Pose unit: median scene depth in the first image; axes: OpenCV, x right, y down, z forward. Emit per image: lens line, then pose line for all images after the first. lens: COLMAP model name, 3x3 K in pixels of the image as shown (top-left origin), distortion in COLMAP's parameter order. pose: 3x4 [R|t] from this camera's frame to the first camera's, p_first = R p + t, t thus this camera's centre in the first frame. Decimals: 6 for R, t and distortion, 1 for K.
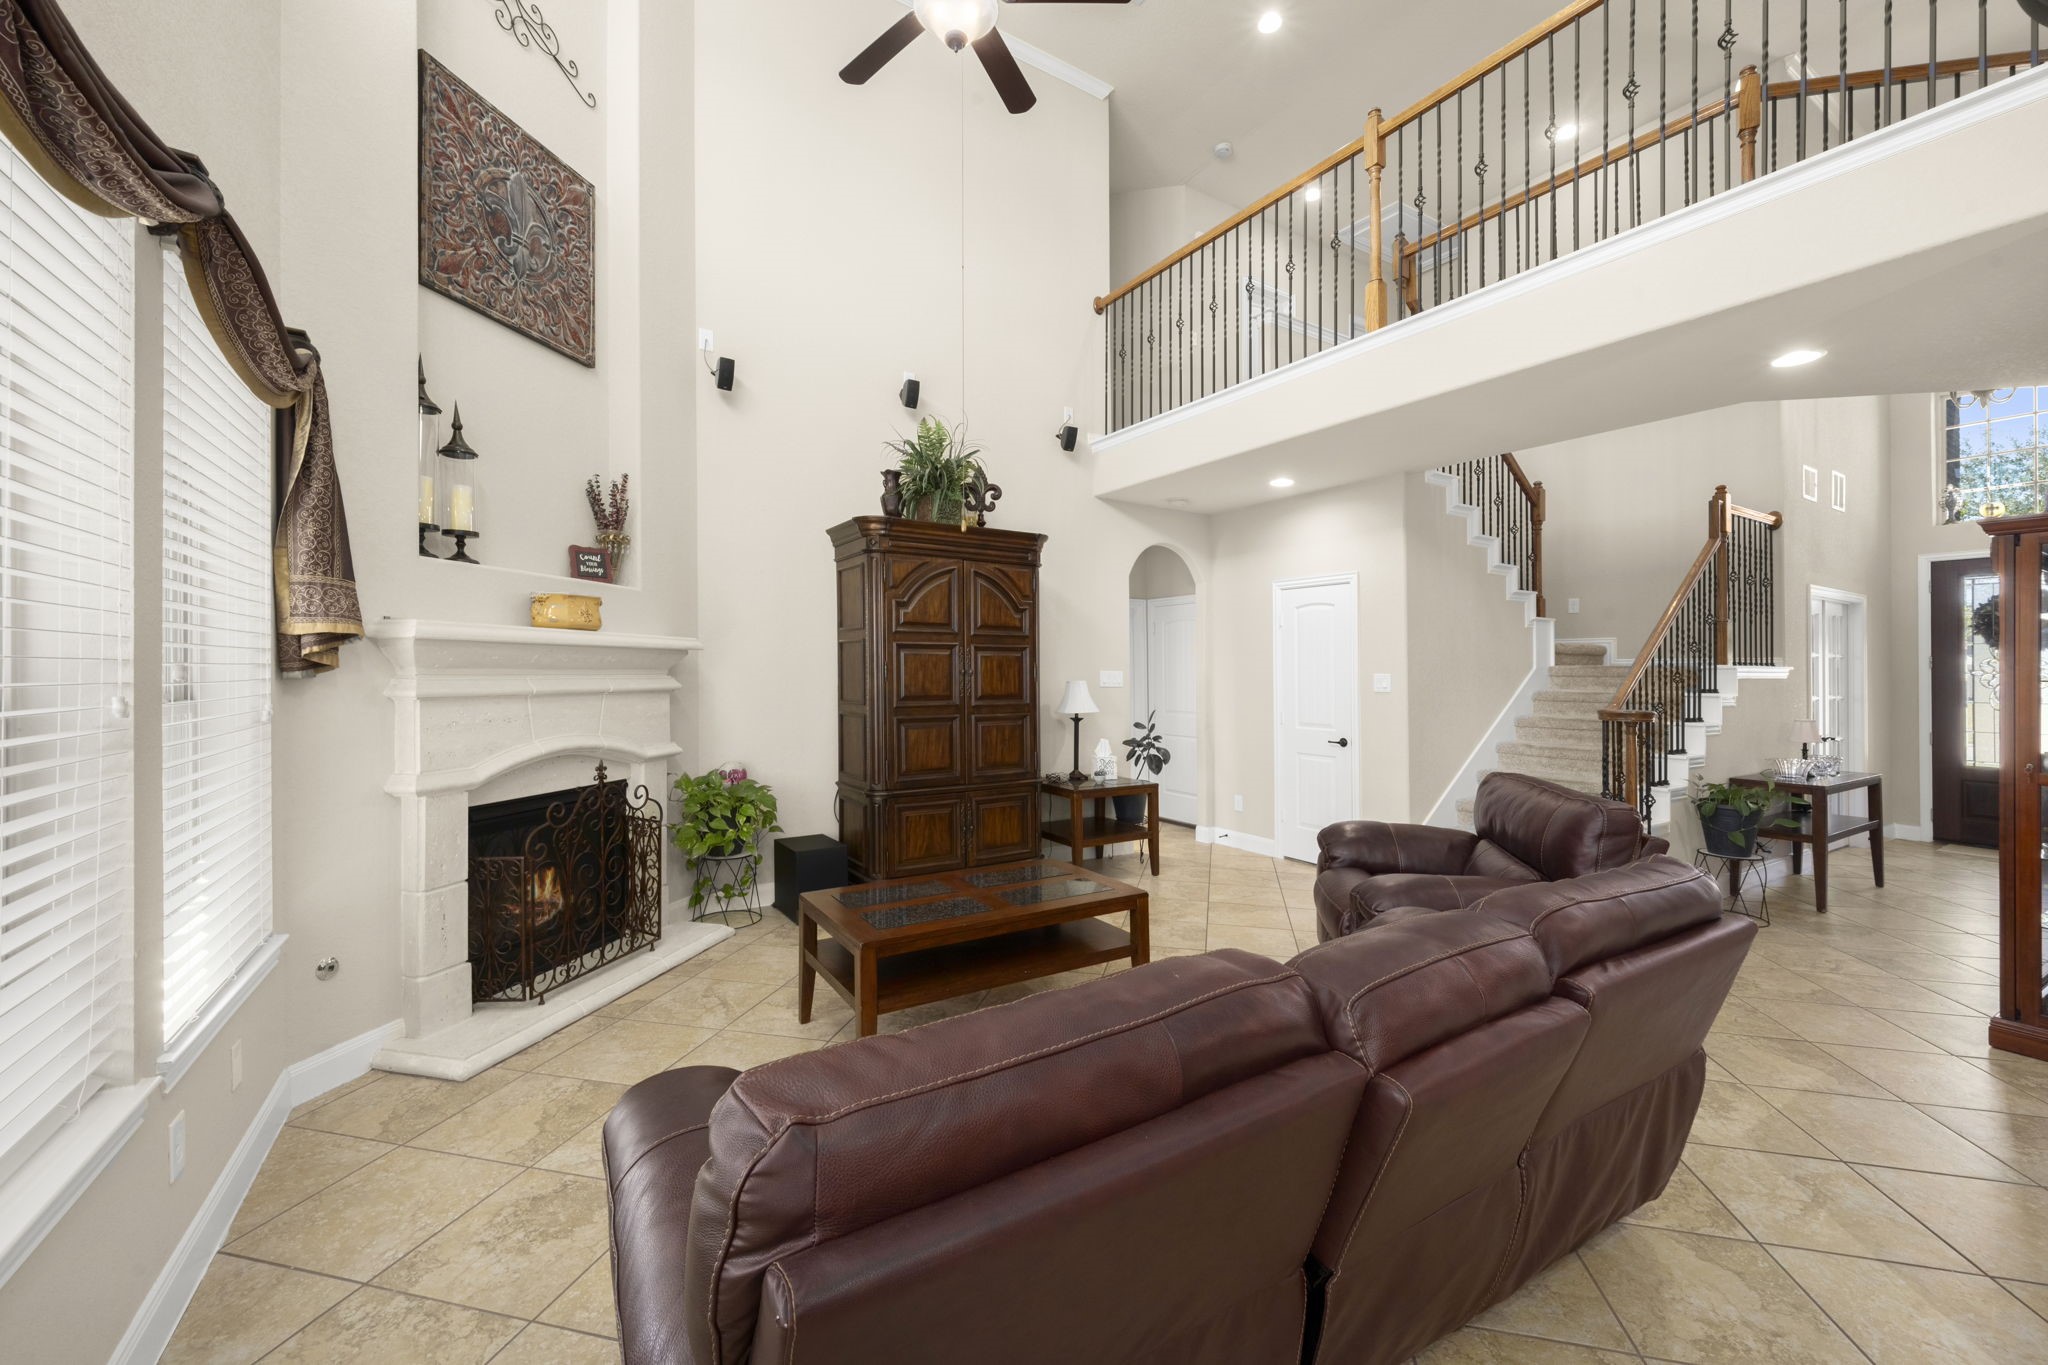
lens RADIAL K [[819.7, 0, 1035.5], [0, 819.7, 670.5], [0, 0, 1]] dist [-0.000264, -0.000291]
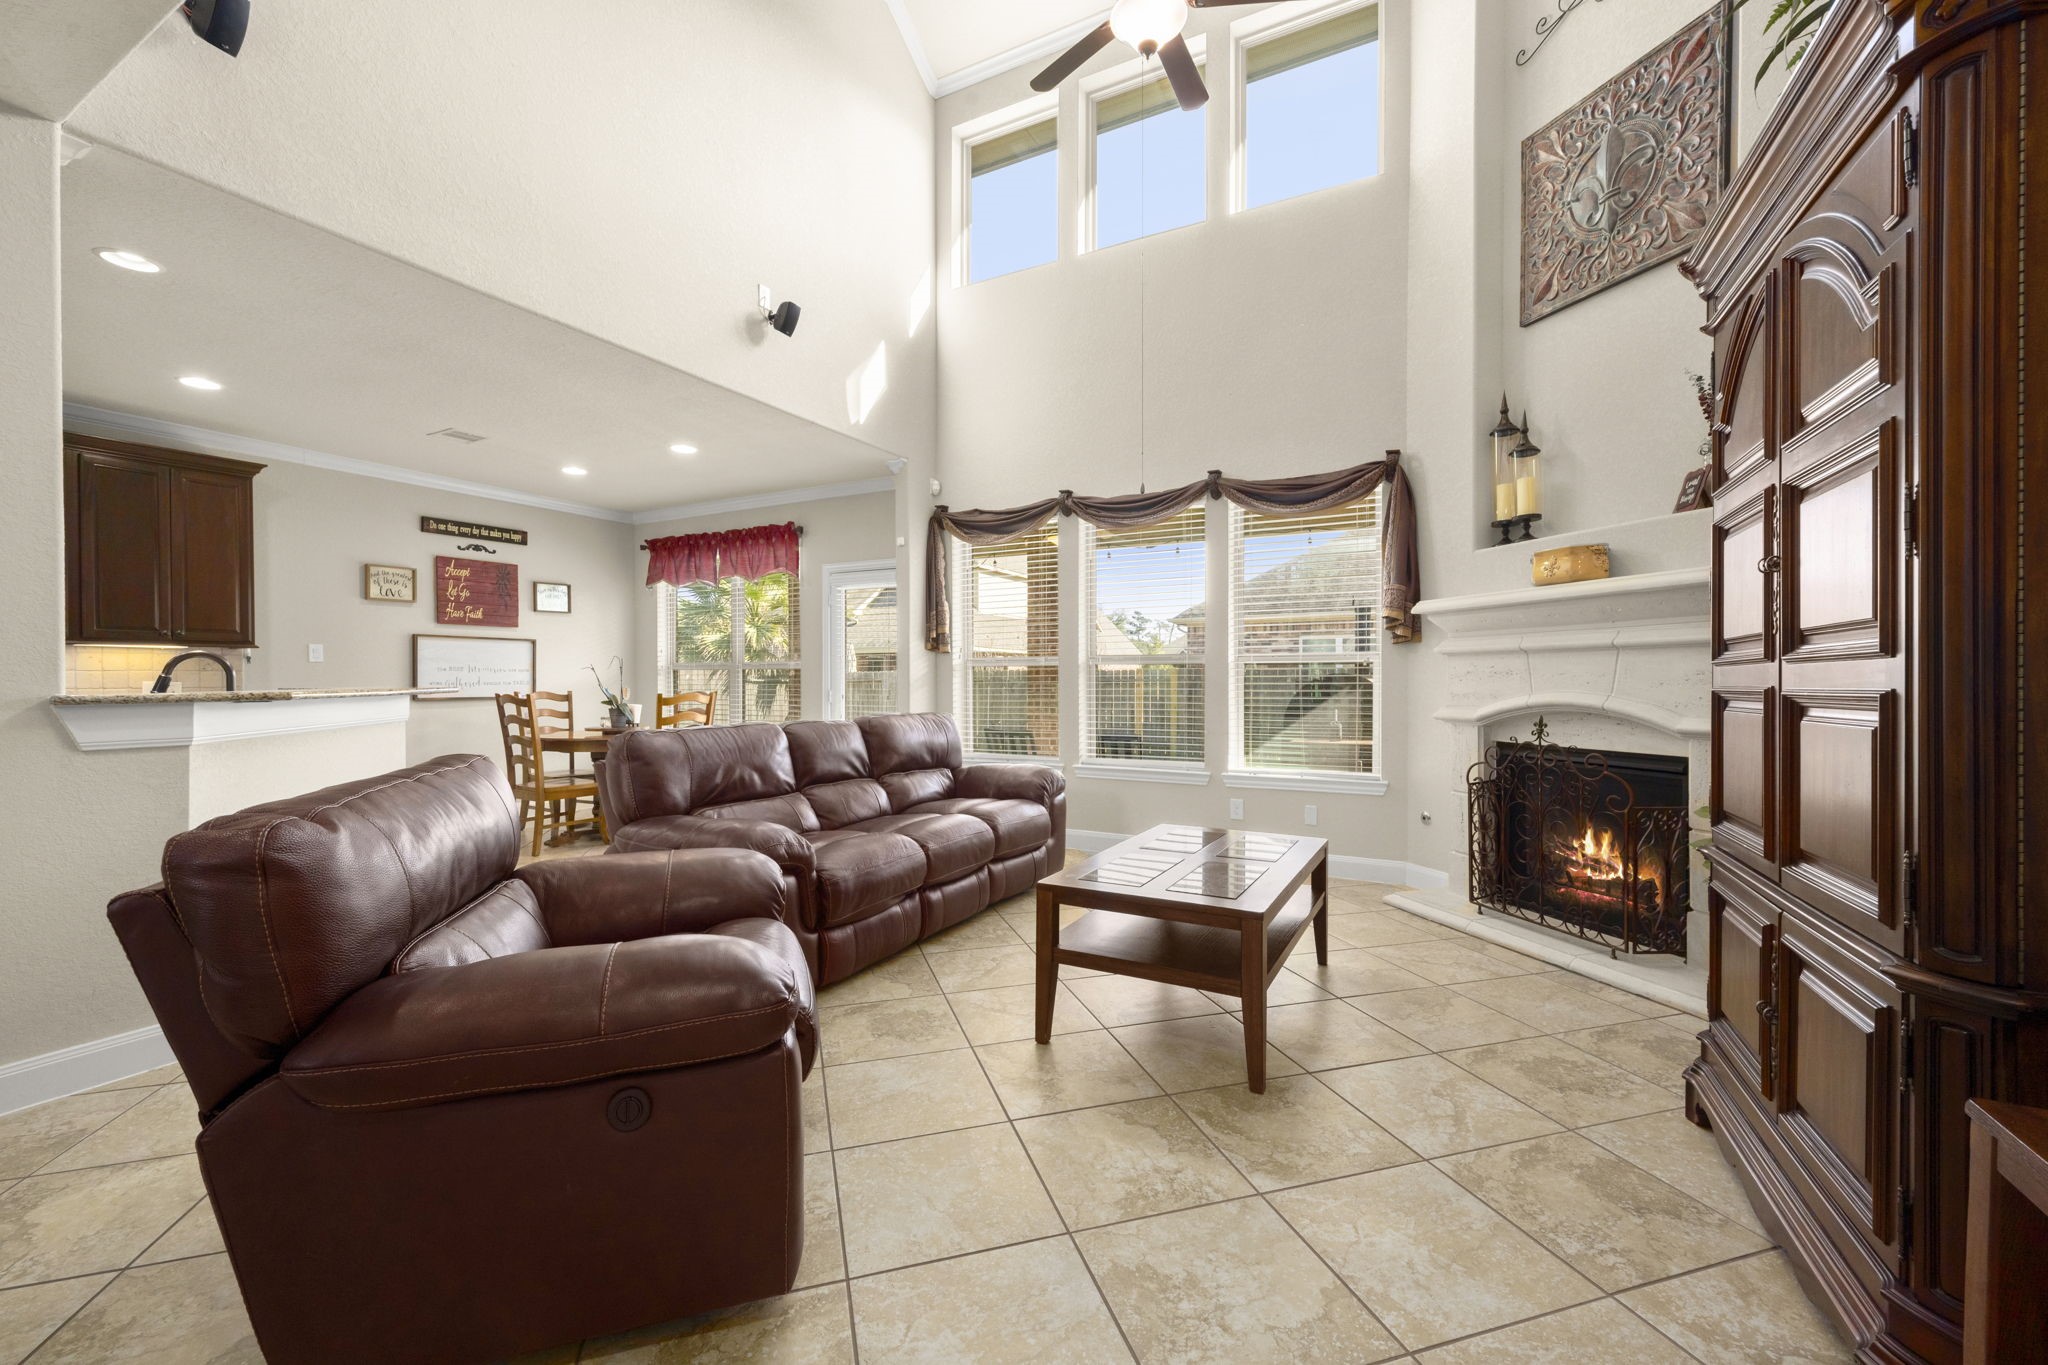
lens RADIAL K [[819.7, 0, 1020.2], [0, 819.7, 682.5], [0, 0, 1]] dist [-0.000264, -0.000291]
pose [[-0.870918, 0.003581, -0.491415, 0.490801], [0.006435, 0.999971, -0.004119, 0.068101], [0.491386, -0.006749, -0.870916, 1.526059]]
